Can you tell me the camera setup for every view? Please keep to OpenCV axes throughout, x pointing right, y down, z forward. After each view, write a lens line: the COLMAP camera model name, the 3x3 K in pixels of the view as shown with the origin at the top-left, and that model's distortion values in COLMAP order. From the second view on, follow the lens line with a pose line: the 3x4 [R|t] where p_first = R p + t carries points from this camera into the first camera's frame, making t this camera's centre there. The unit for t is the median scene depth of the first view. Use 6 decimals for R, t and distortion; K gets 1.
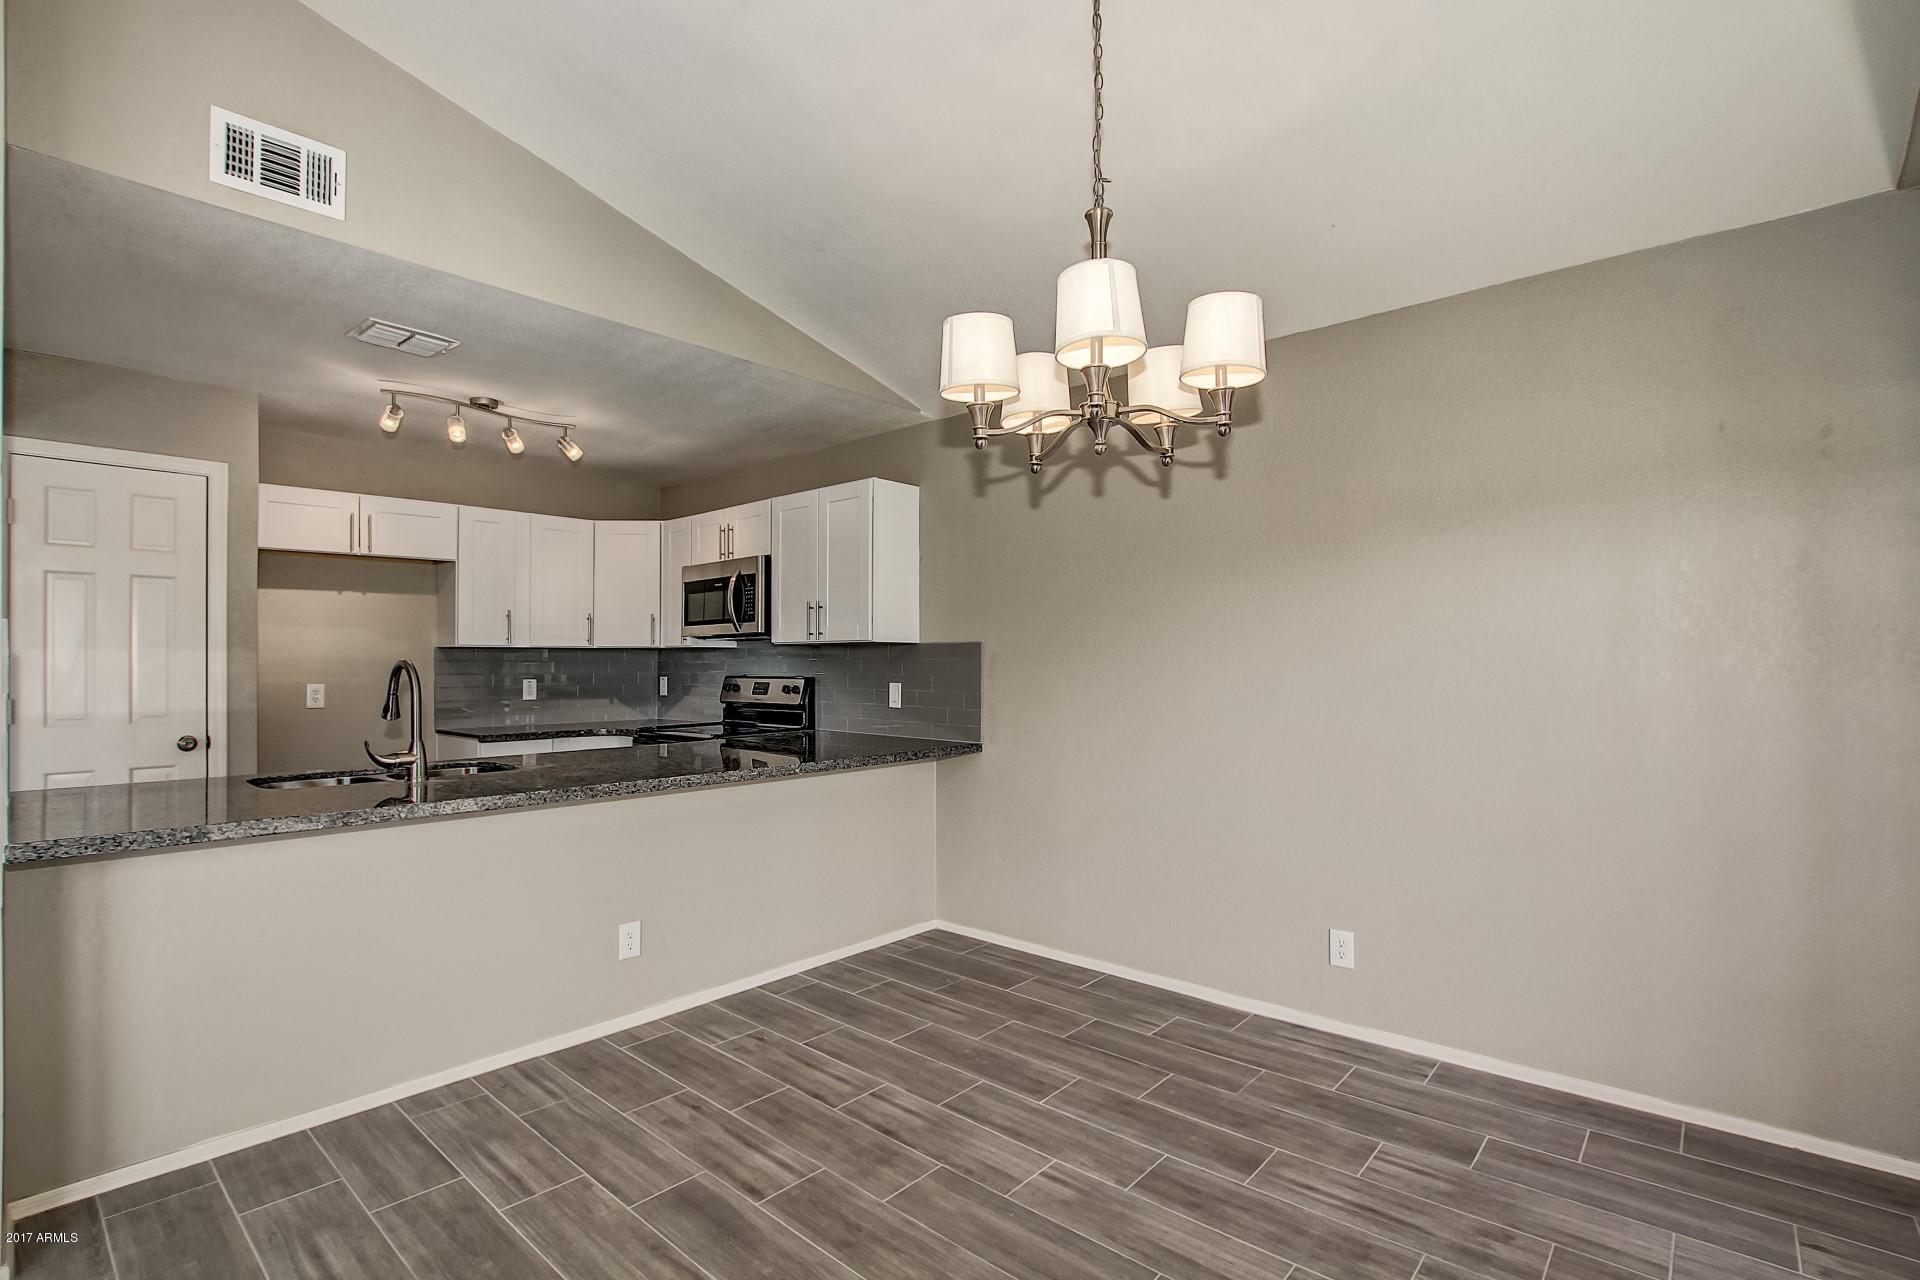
lens RADIAL K [[892.0, 0, 947.0], [0, 892.0, 660.5], [0, 0, 1]] dist [-0.047399, -0.000036]
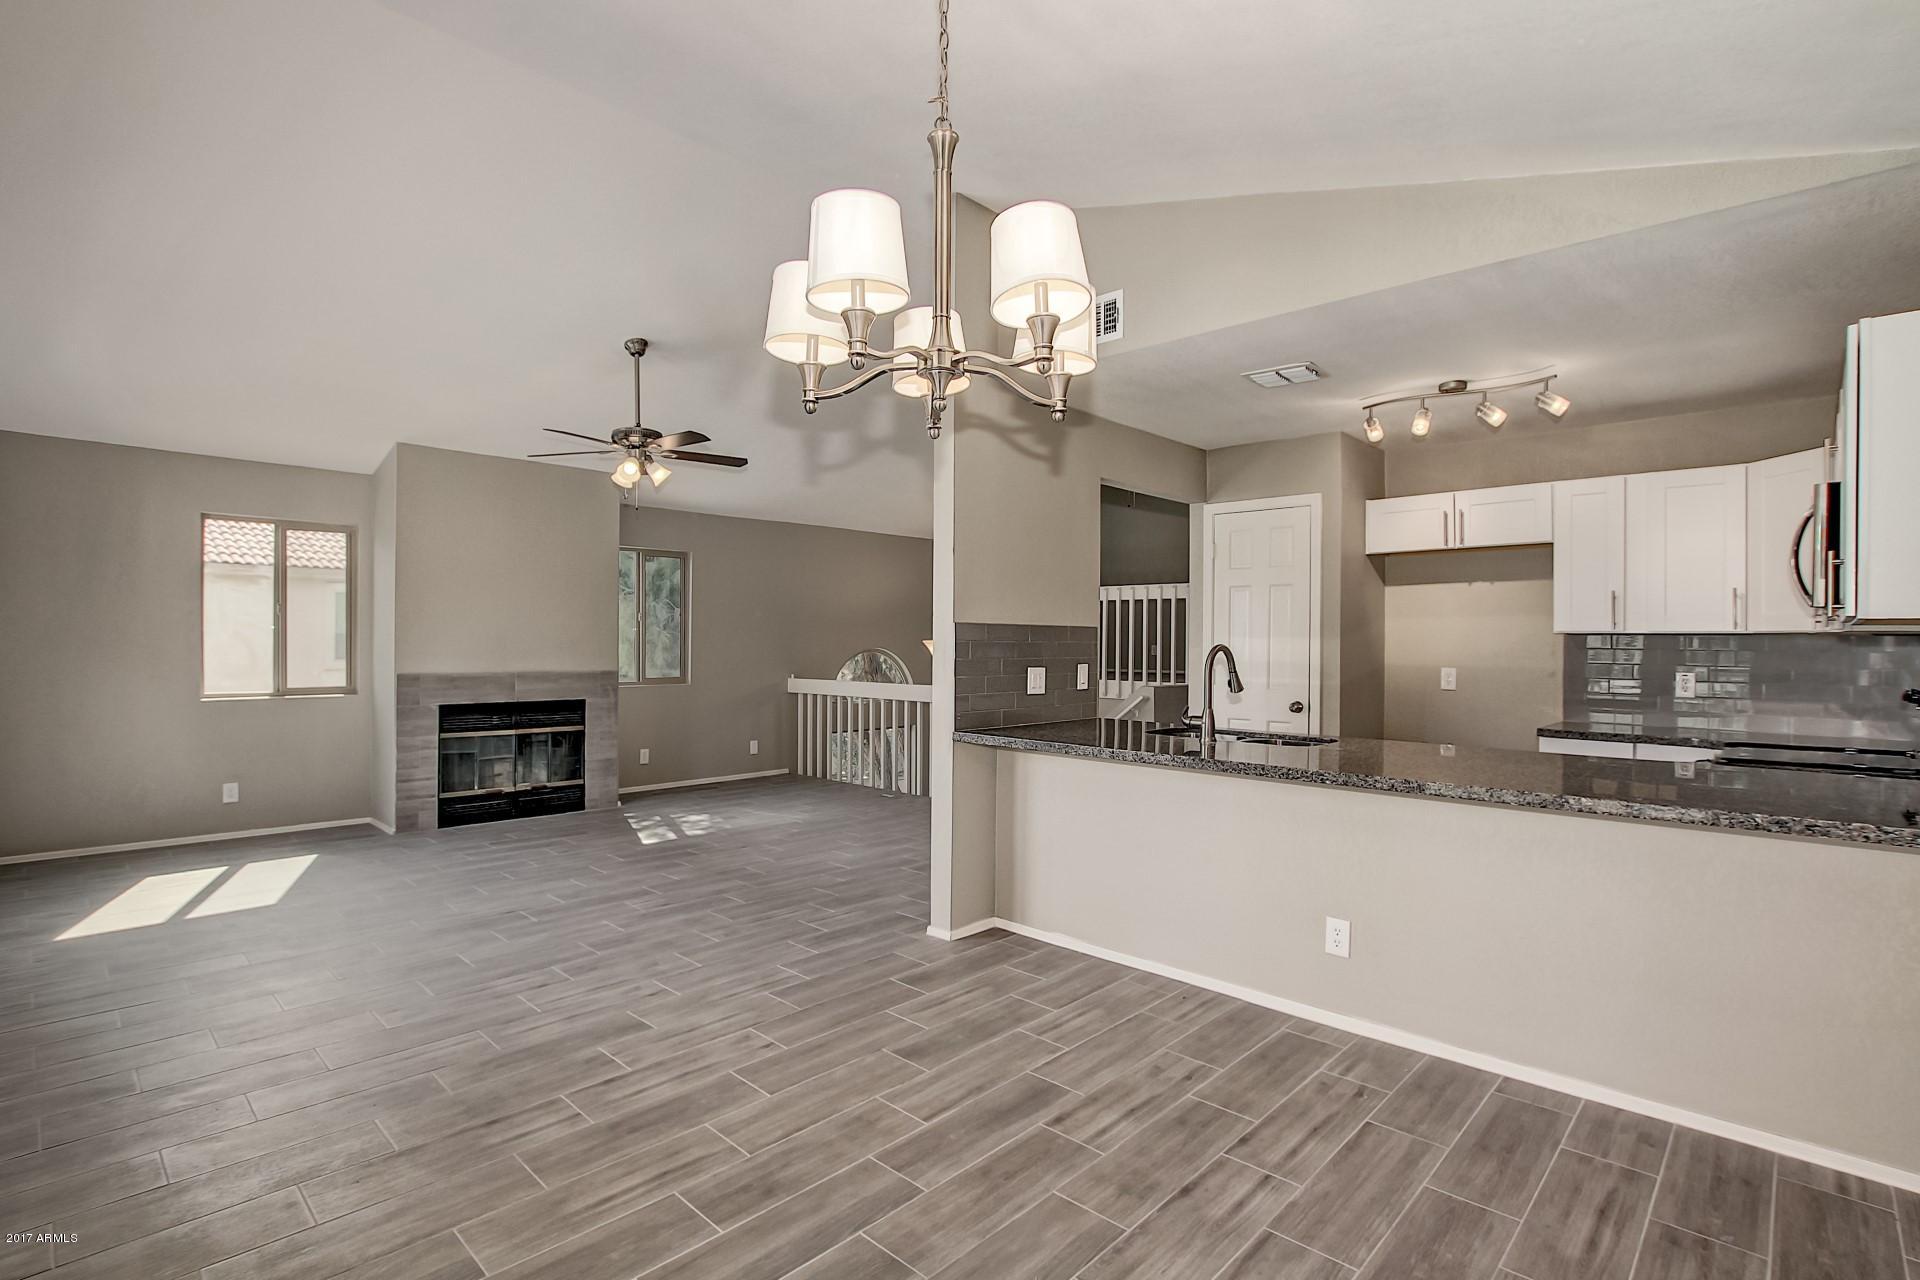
lens RADIAL K [[901.9, 0, 968.5], [0, 901.9, 638.9], [0, 0, 1]] dist [-0.030431, 0.000090]
pose [[-0.033115, -0.003729, -0.999445, 0.536126], [-0.009212, 0.999952, -0.003426, -0.000934], [0.999409, 0.009093, -0.033148, 0.532743]]
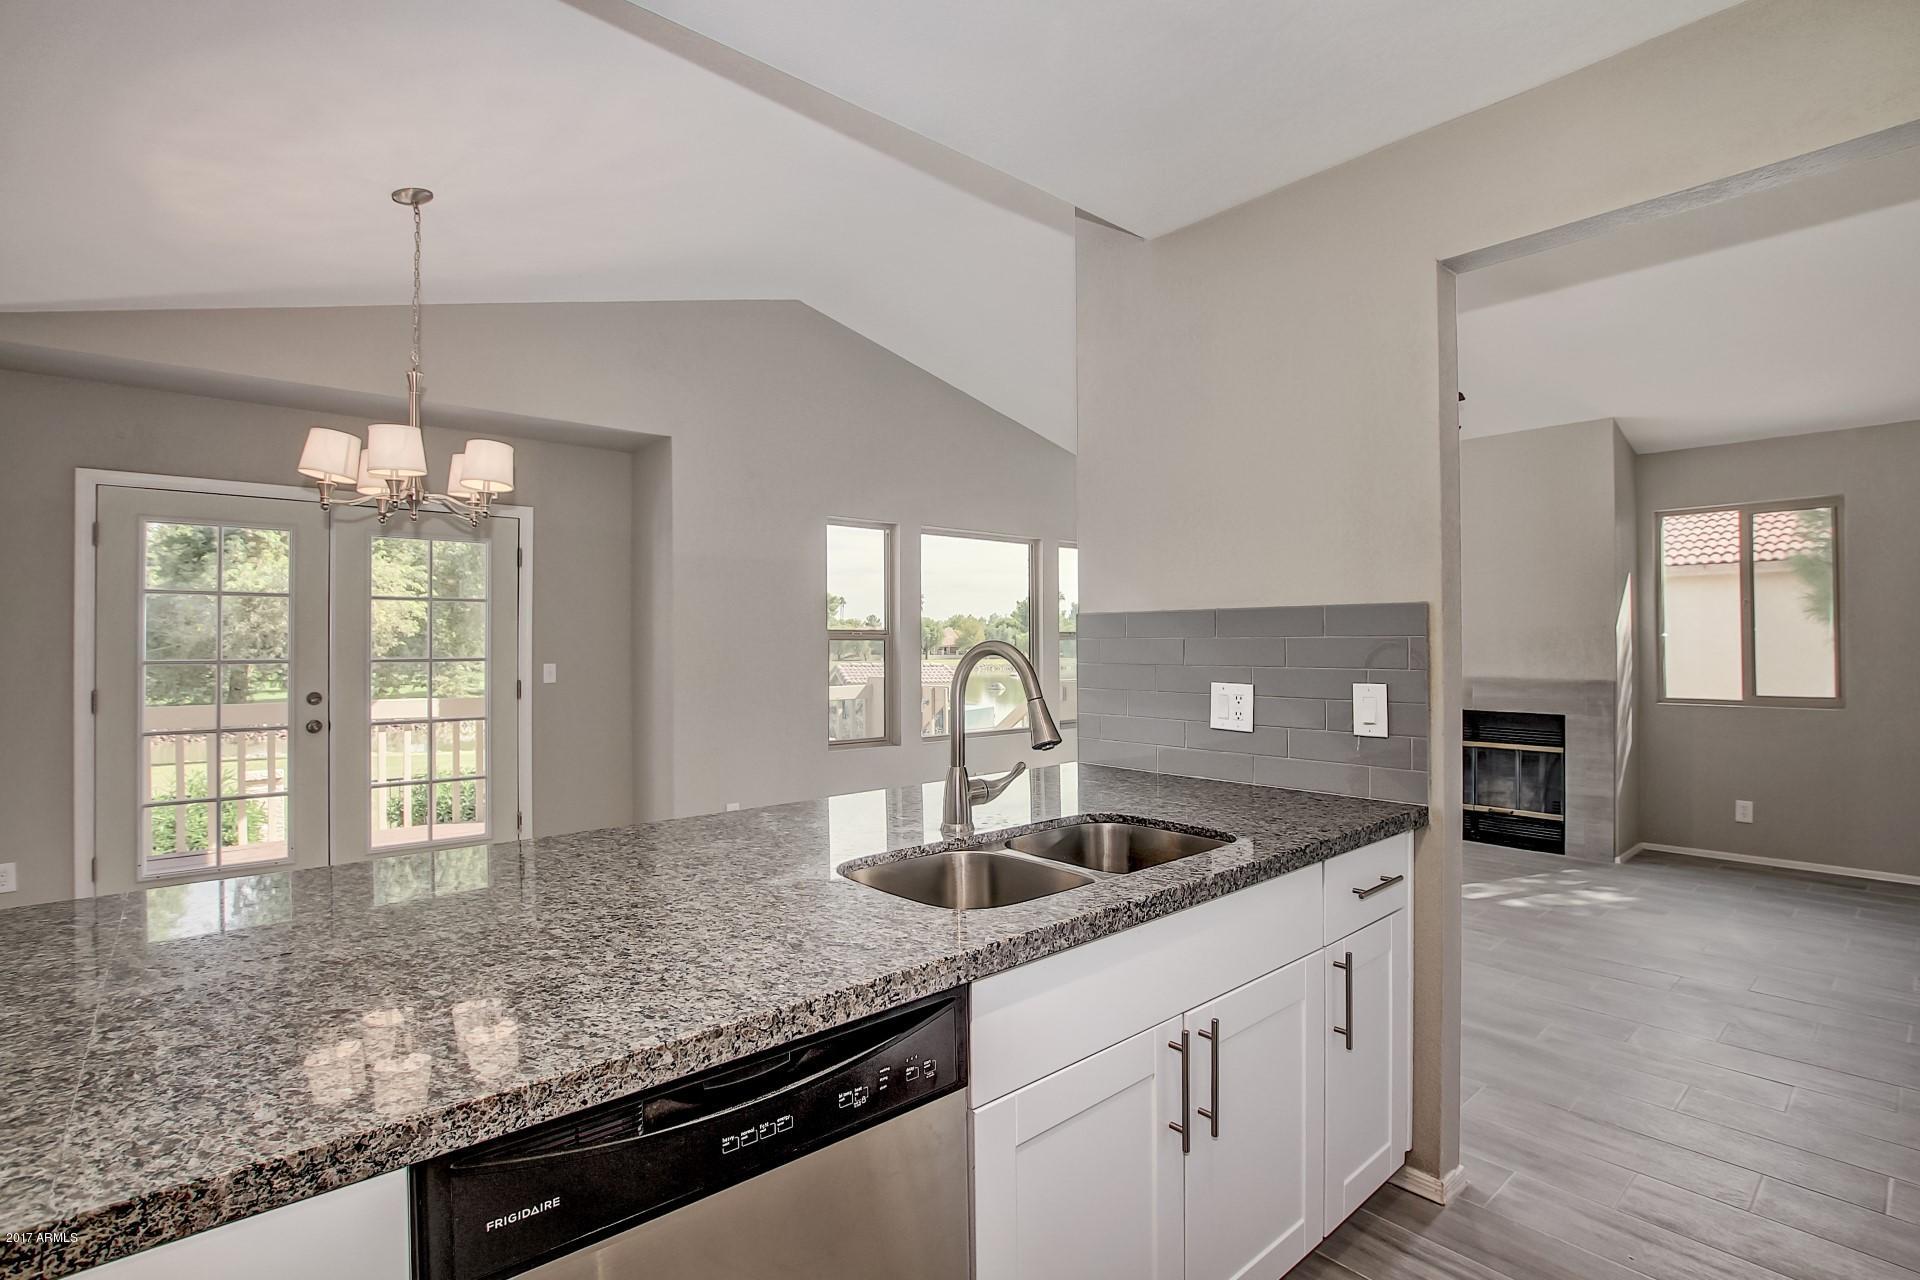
lens RADIAL K [[901.9, 0, 968.5], [0, 901.9, 638.9], [0, 0, 1]] dist [-0.030431, 0.000090]
pose [[-0.991716, 0.003975, 0.128388, -0.534354], [0.003723, 0.999991, -0.002202, -0.000258], [-0.128395, -0.001706, -0.991722, 1.265857]]
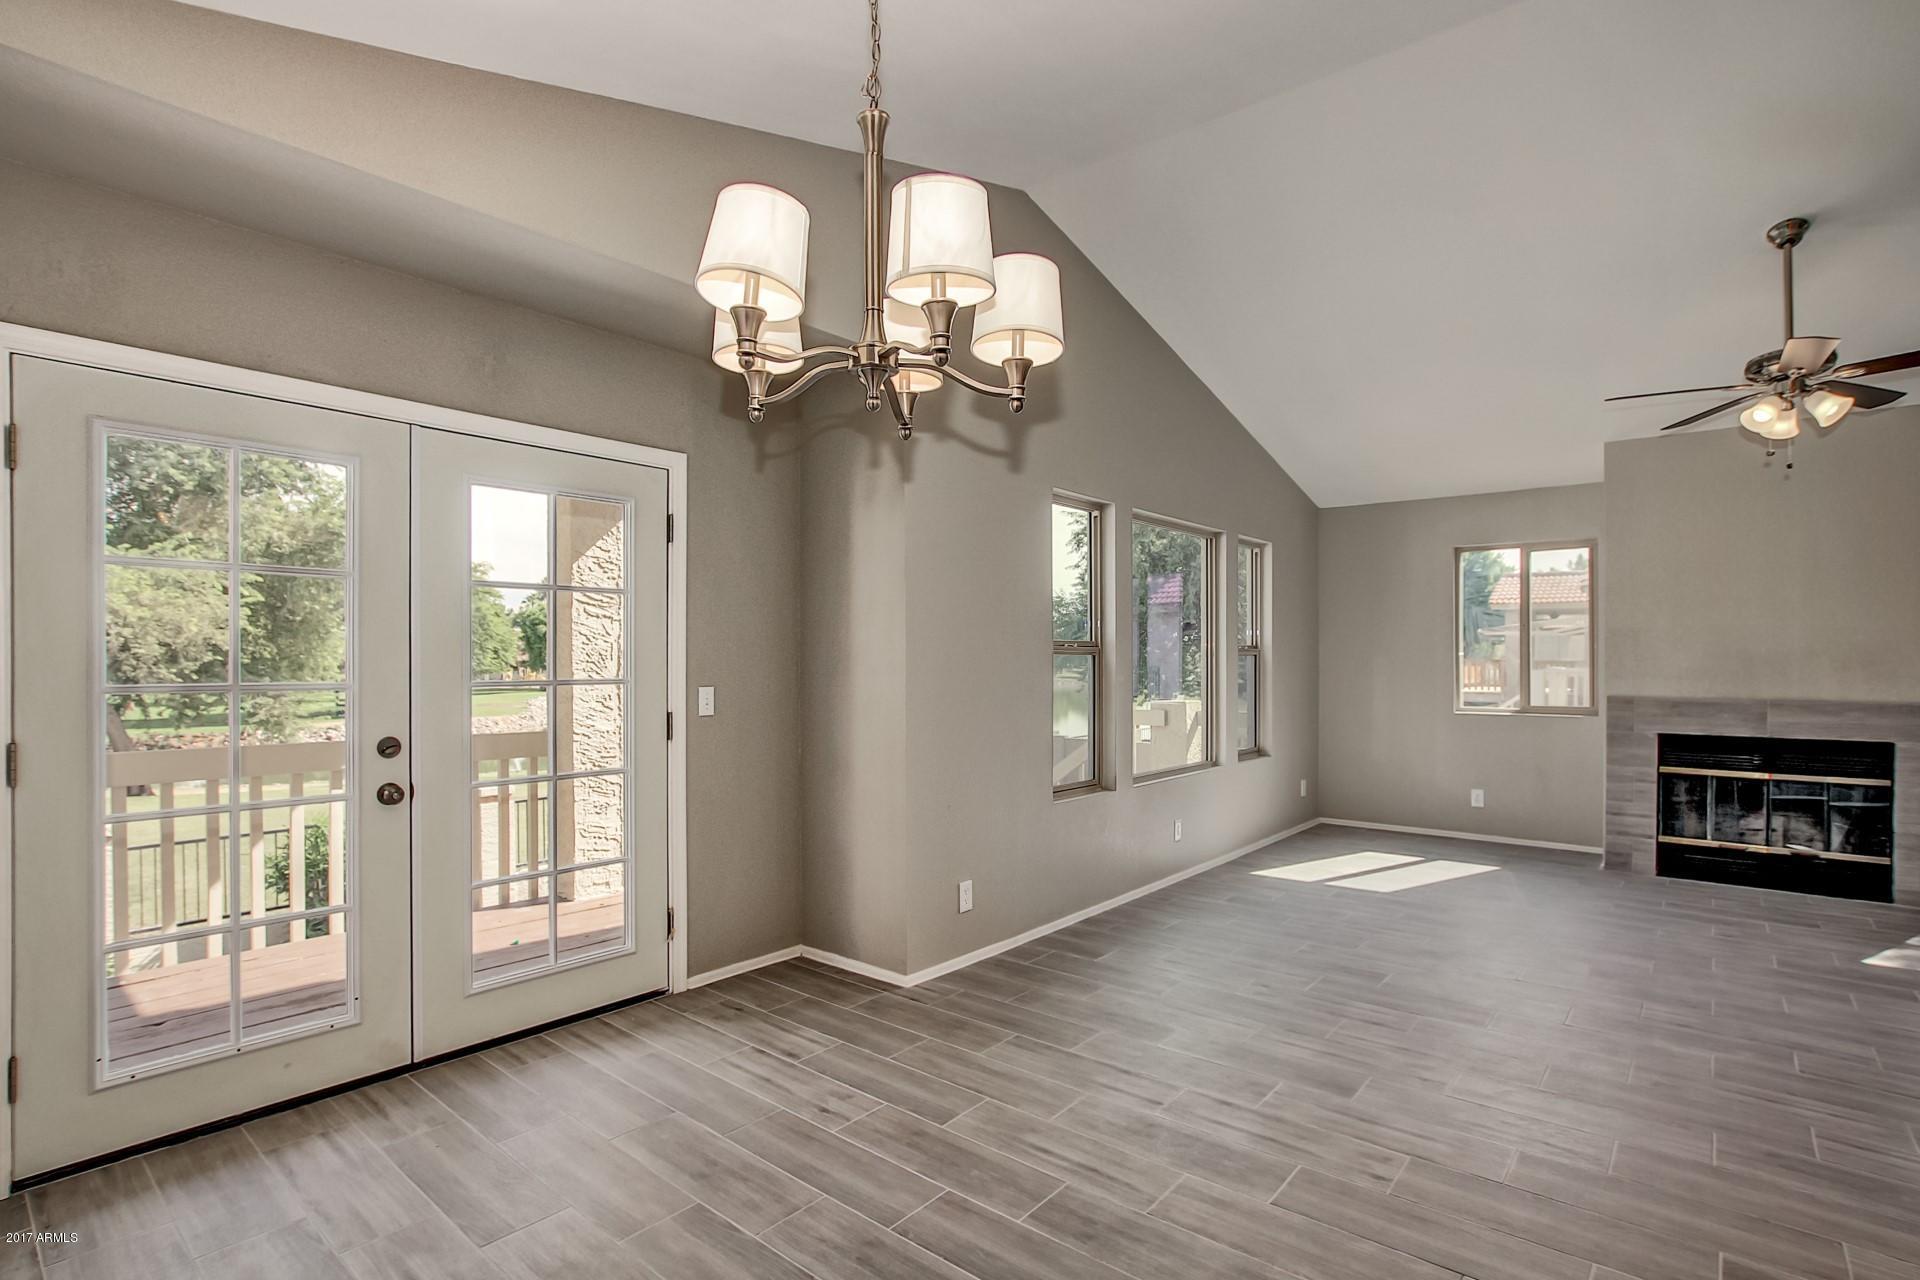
lens RADIAL K [[925.0, 0, 957.6], [0, 925.0, 656.6], [0, 0, 1]] dist [-0.025572, 0.000741]
pose [[-0.999795, 0.001323, -0.020203, 0.057611], [0.001316, 0.999999, 0.000327, 0.000191], [0.020203, 0.000300, -0.999796, 0.943869]]
